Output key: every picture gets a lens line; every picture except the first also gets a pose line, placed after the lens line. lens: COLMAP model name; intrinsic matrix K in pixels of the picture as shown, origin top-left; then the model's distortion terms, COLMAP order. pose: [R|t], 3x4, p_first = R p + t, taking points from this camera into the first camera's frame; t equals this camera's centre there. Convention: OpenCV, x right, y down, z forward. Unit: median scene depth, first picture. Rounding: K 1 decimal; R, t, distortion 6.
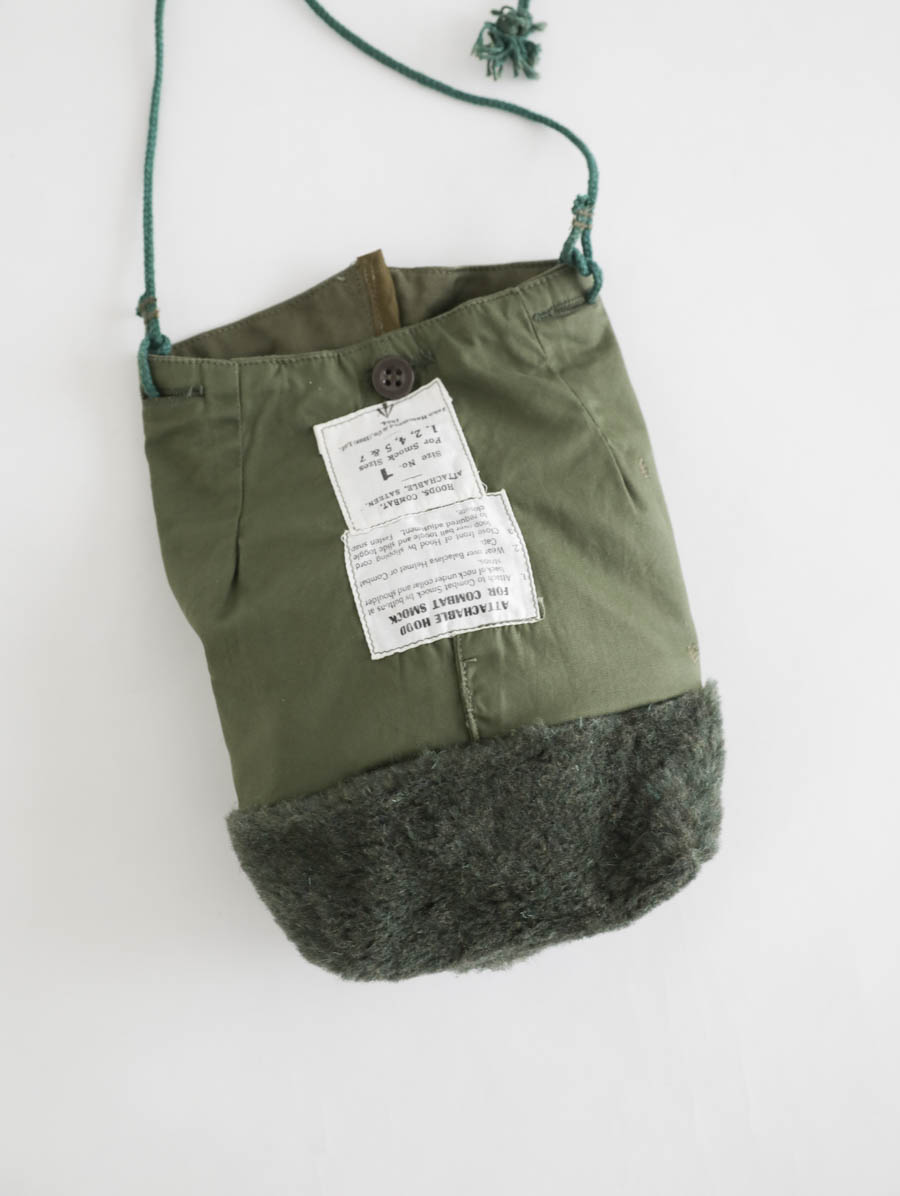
lens RADIAL K [[1673.6, 0, 450.0], [0, 1673.6, 598.0], [0, 0, 1]] dist [0.019005, -0.011335]
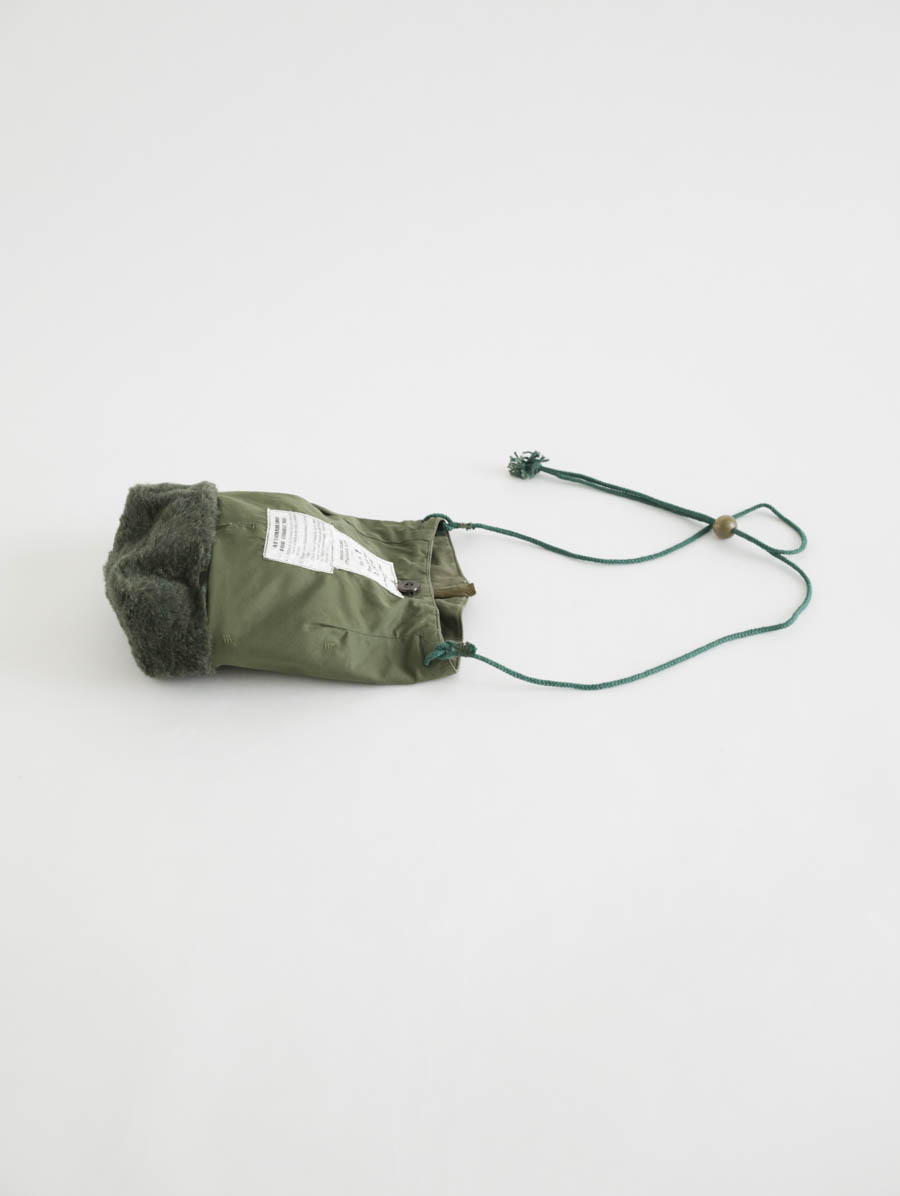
lens RADIAL K [[1673.6, 0, 450.0], [0, 1673.6, 598.0], [0, 0, 1]] dist [0.019005, -0.011335]
pose [[-0.193532, 0.592405, -0.782050, 1.539889], [-0.980940, -0.102697, 0.164957, -0.519393], [0.017407, 0.799068, 0.600988, -0.157126]]
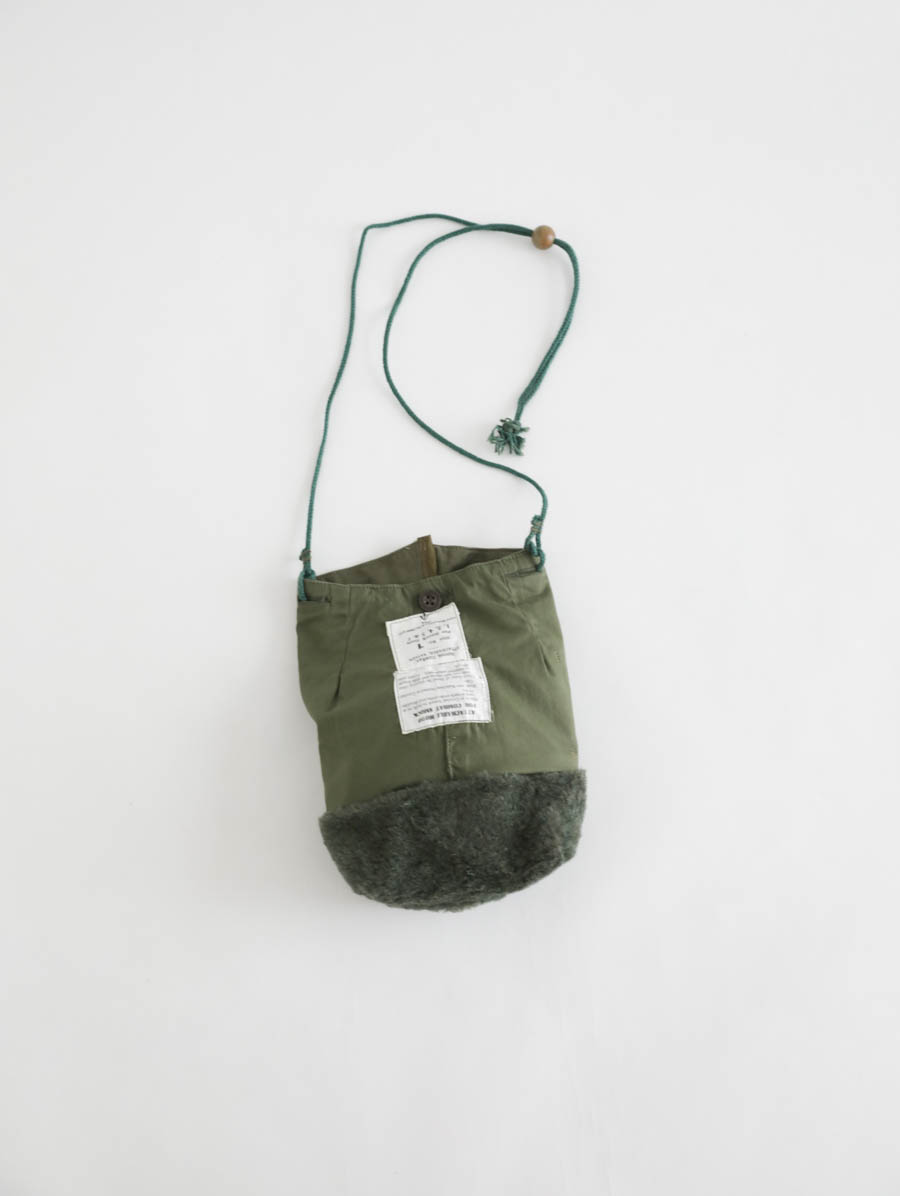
lens RADIAL K [[1673.6, 0, 450.0], [0, 1673.6, 598.0], [0, 0, 1]] dist [0.019005, -0.011335]
pose [[0.994665, 0.078359, -0.067091, 0.120271], [-0.090787, 0.973761, -0.208680, 0.269986], [0.048979, 0.213657, 0.975680, -0.883232]]
